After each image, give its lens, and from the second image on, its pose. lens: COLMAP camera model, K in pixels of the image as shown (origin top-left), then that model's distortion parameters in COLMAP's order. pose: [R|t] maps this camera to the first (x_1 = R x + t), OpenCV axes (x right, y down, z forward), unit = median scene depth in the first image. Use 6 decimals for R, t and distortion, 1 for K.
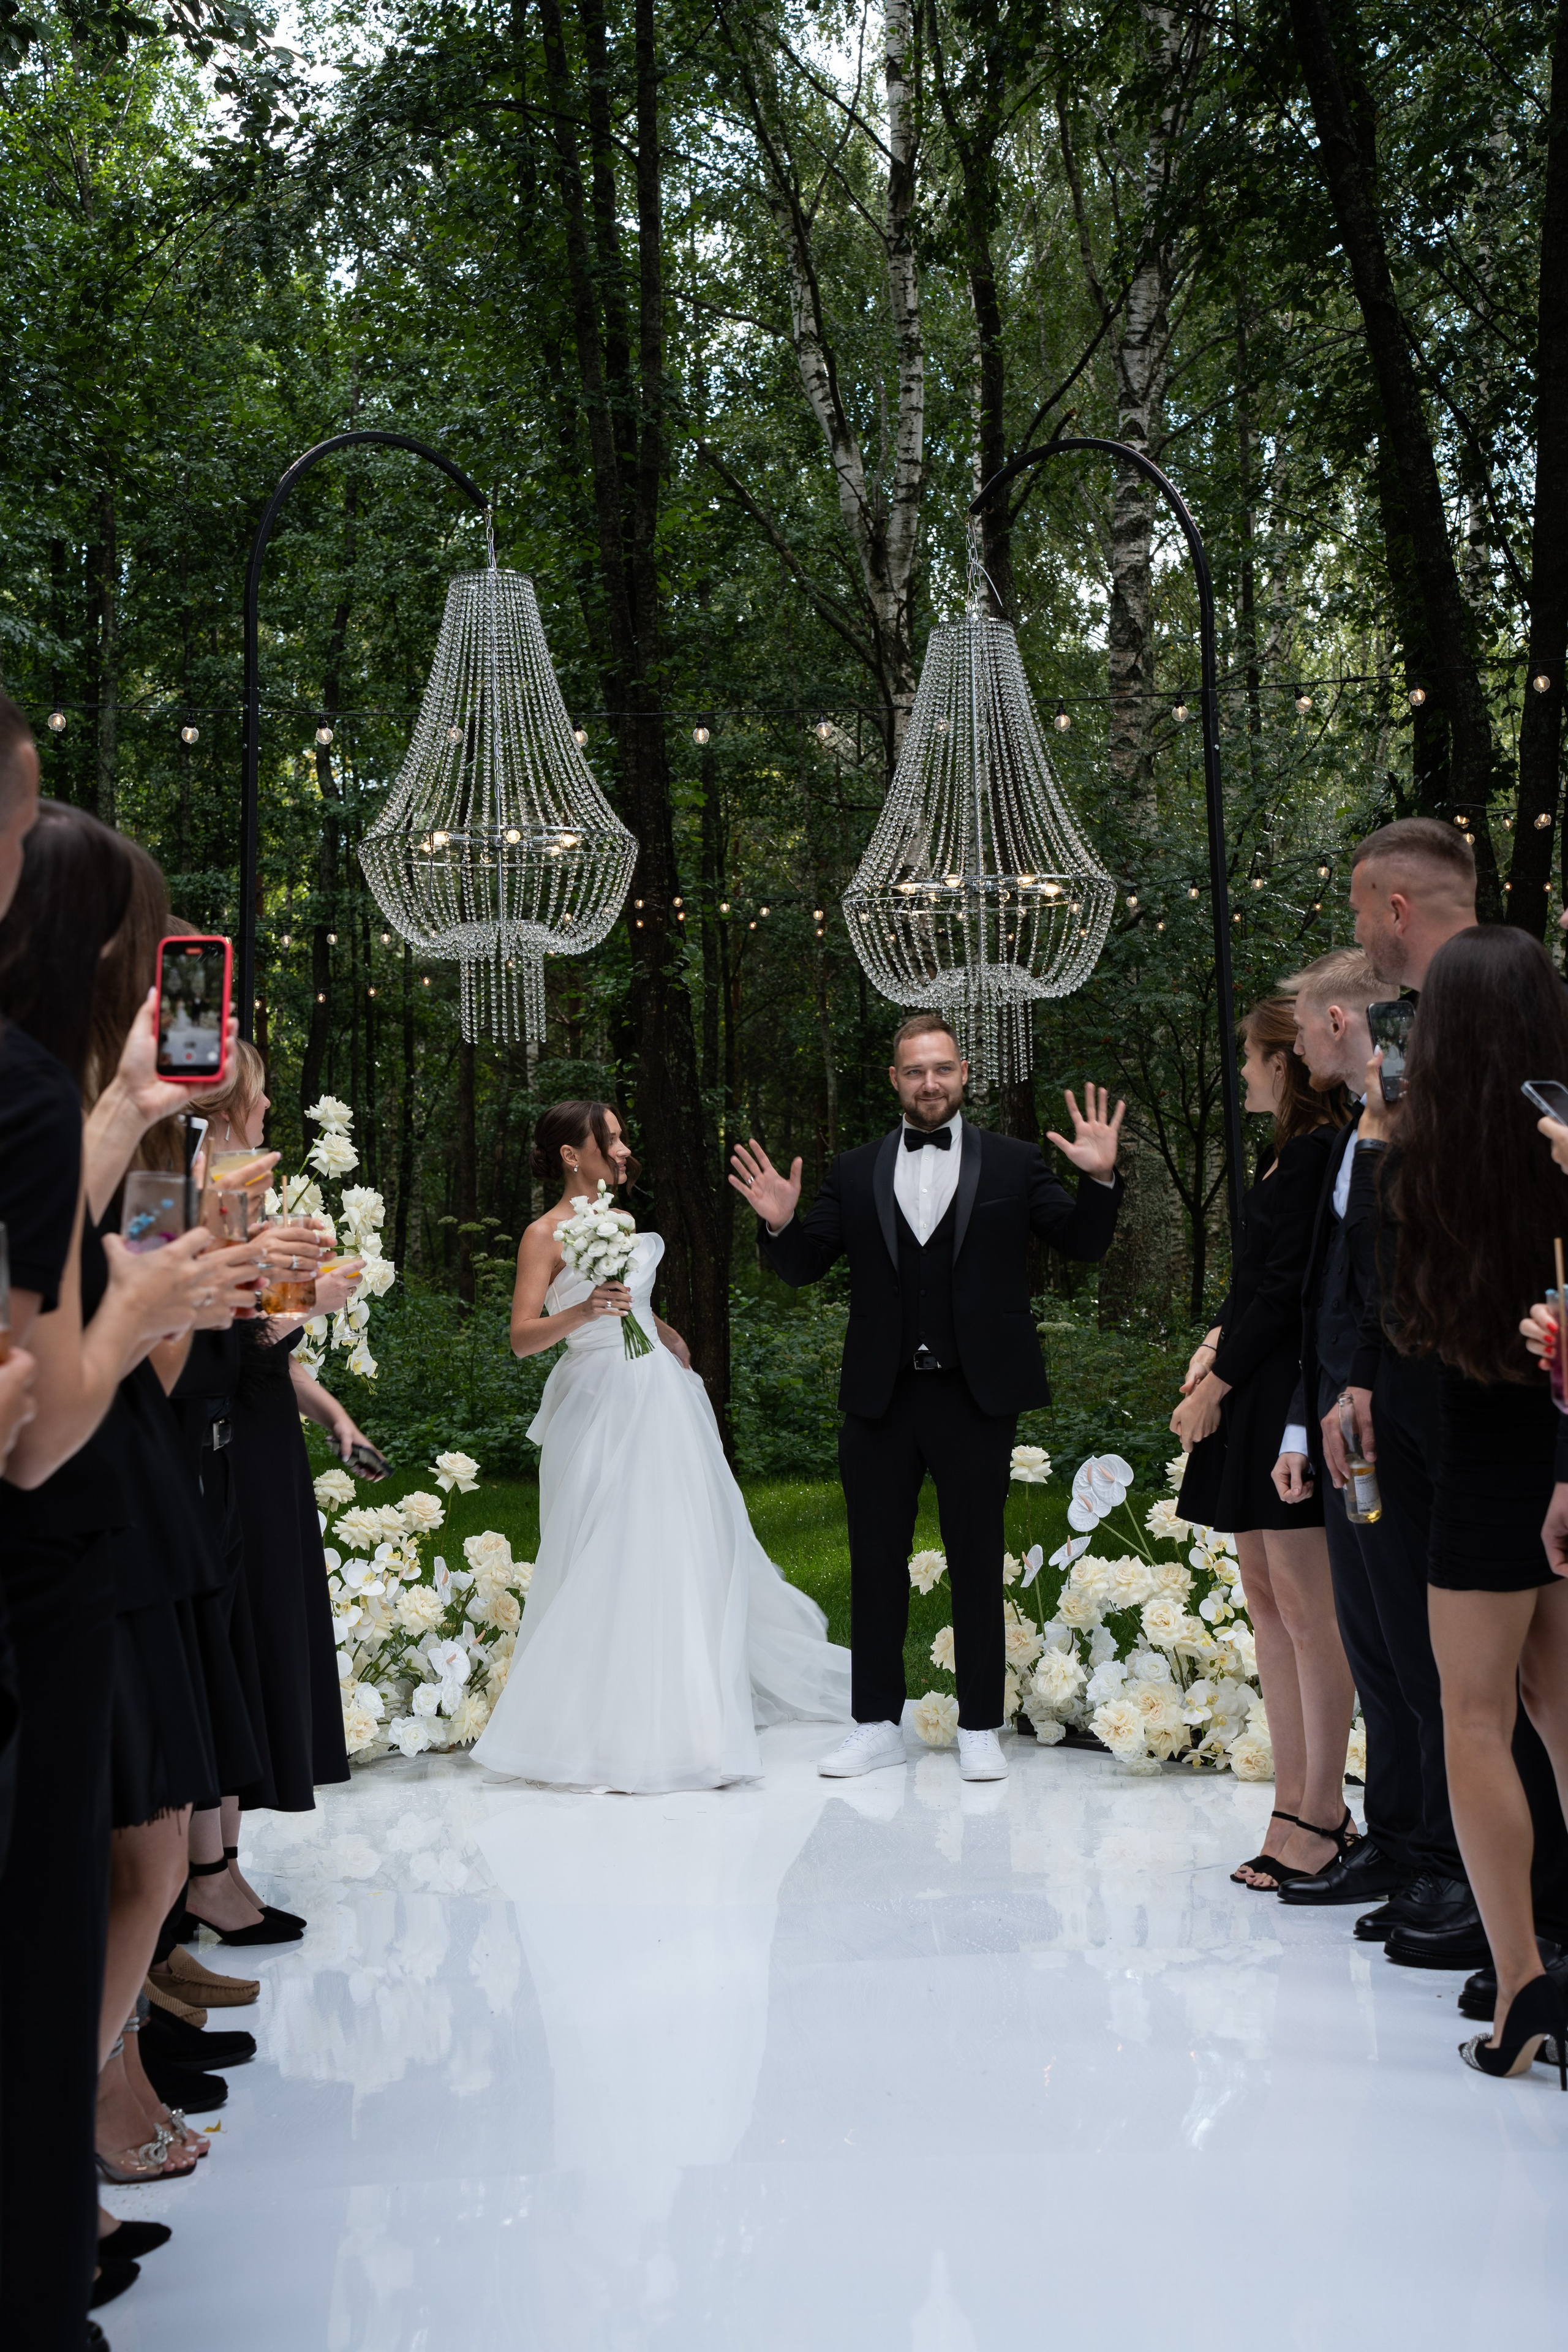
lens RADIAL K [[3125.1, 0, 781.7], [0, 3125.1, 1169.0], [0, 0, 1]] dist [0.306144, 0.000000]
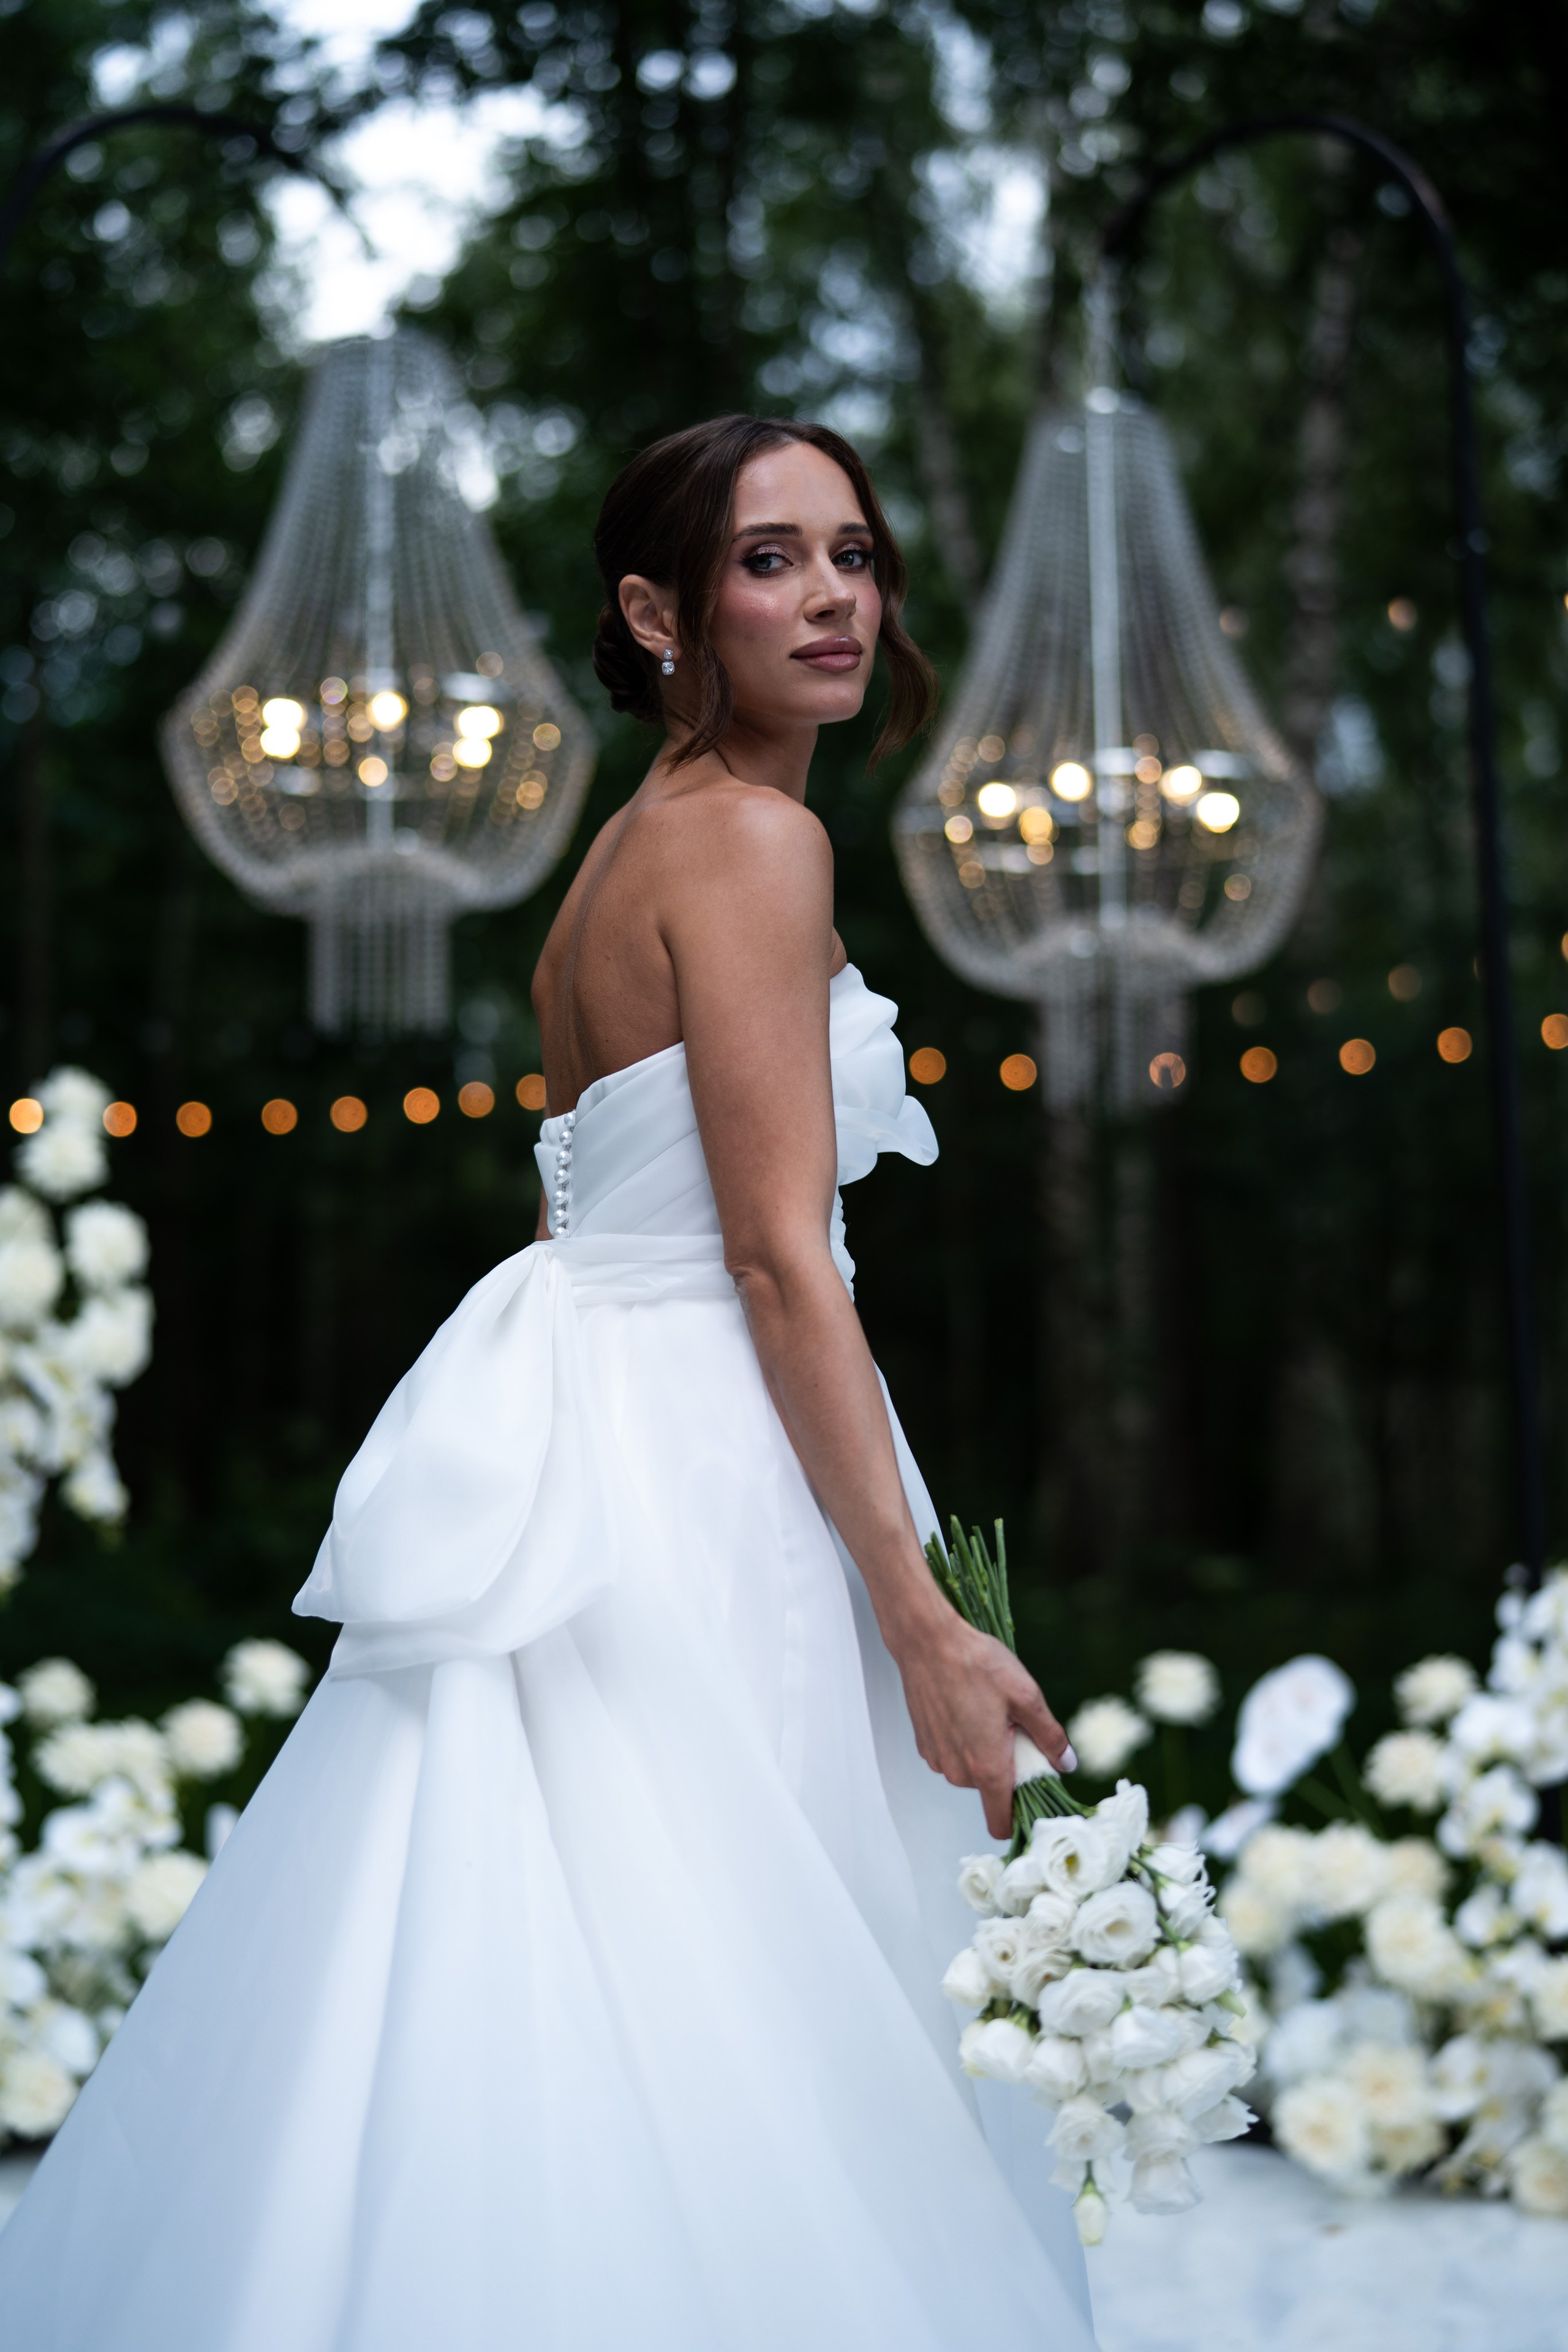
lens RADIAL K [[3298.6, 0, 795.4], [0, 3298.6, 1171.1], [0, 0, 1]] dist [0.046051, 0.000000]
pose [[0.999153, 0.012642, -0.039162, 0.029667], [-0.015899, 0.996338, -0.084010, 0.052594], [0.037956, 0.084561, 0.995695, 0.359050]]
